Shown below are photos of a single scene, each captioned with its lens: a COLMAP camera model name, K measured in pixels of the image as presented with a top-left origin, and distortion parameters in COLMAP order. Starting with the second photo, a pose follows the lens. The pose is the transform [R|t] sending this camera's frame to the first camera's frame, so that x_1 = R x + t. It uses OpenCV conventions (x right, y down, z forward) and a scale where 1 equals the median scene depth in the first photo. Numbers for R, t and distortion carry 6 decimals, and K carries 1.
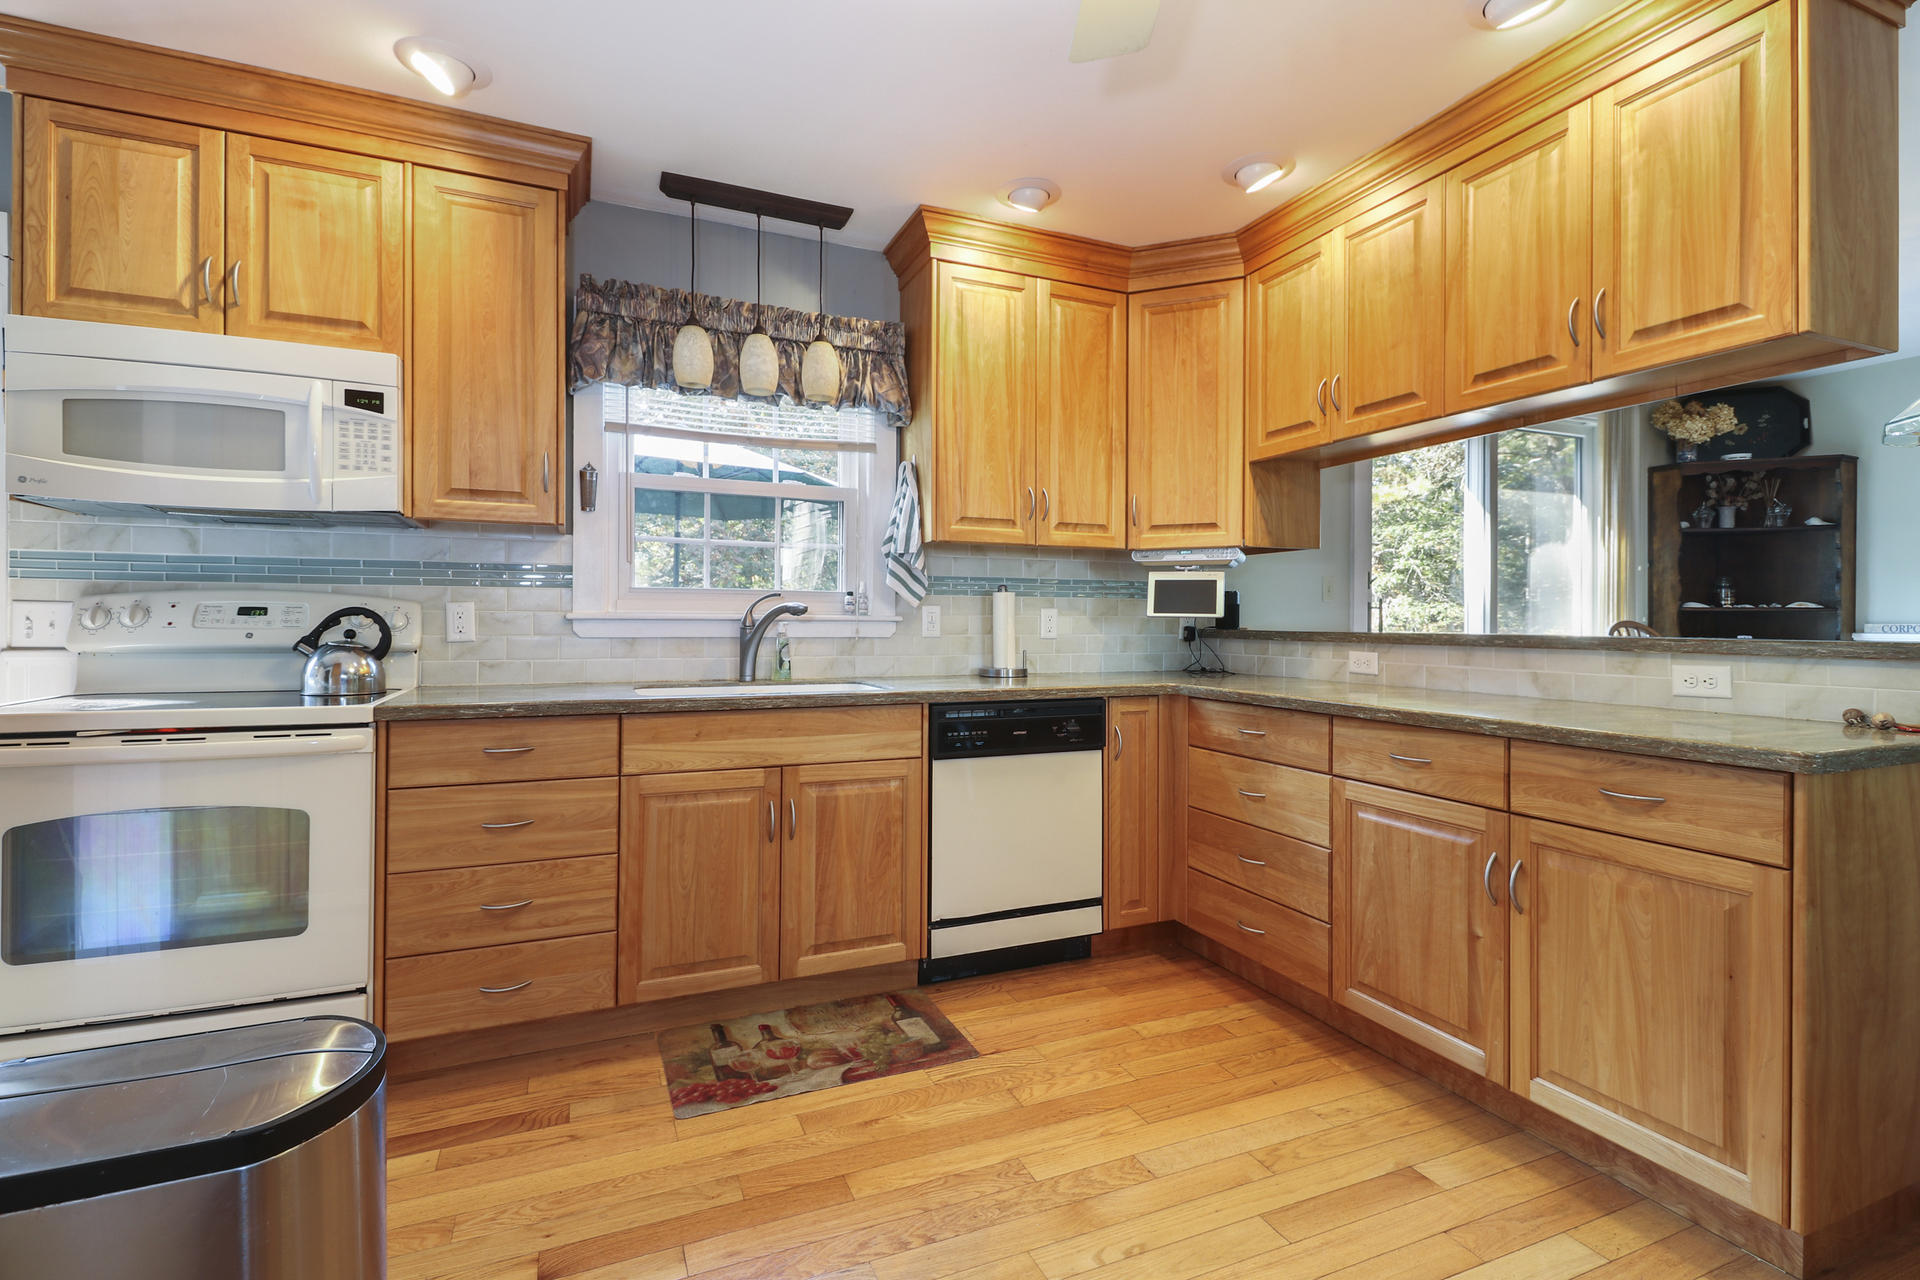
lens RADIAL K [[879.1, 0, 971.6], [0, 879.1, 616.5], [0, 0, 1]] dist [0.004174, -0.010829]
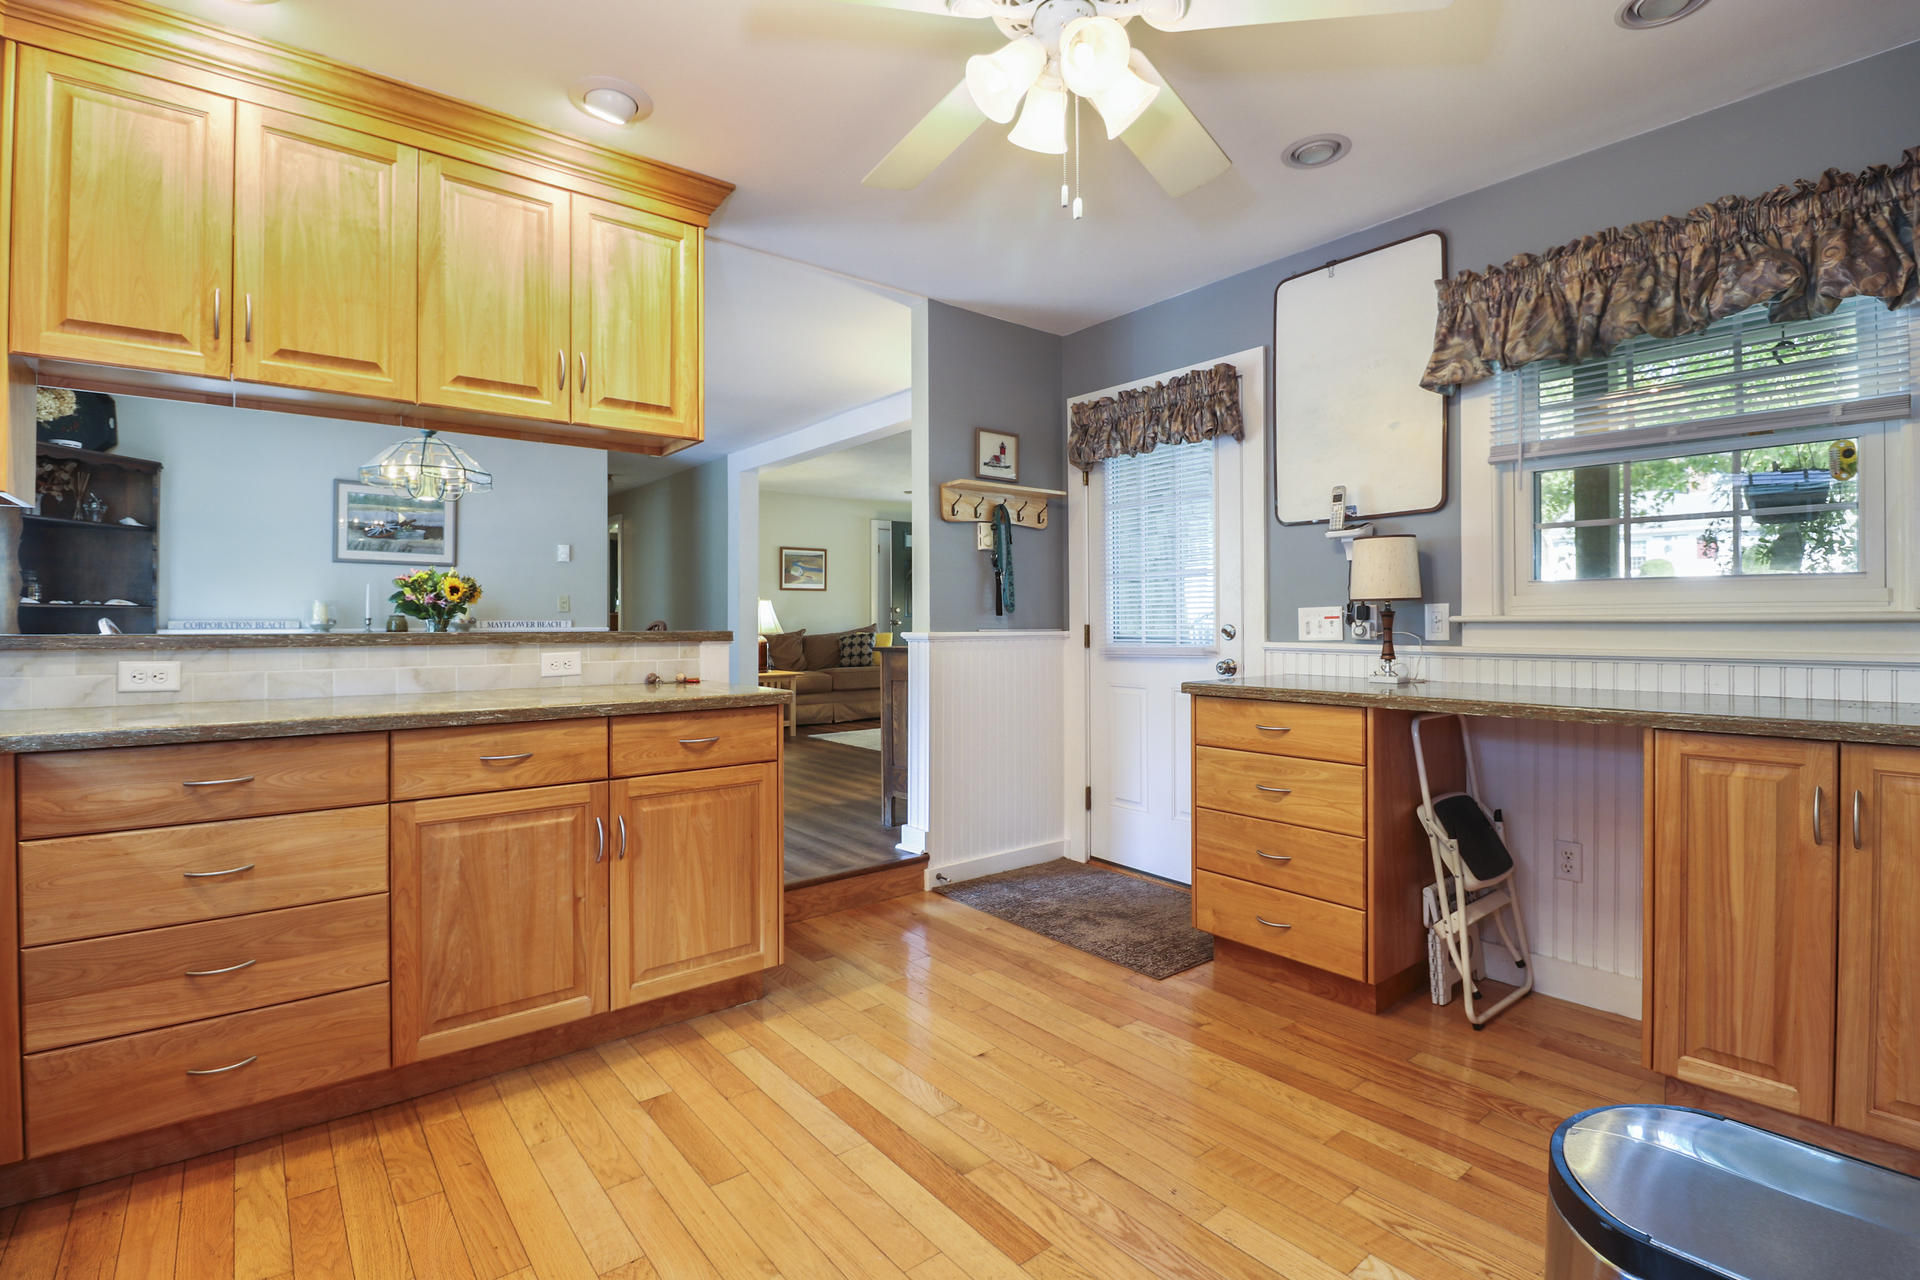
lens RADIAL K [[894.9, 0, 907.7], [0, 894.9, 617.4], [0, 0, 1]] dist [-0.004149, -0.012507]
pose [[-0.236168, -0.000451, 0.971712, -0.583035], [-0.004339, 0.999990, -0.000591, 0.001976], [-0.971703, -0.004356, -0.236167, 0.786445]]
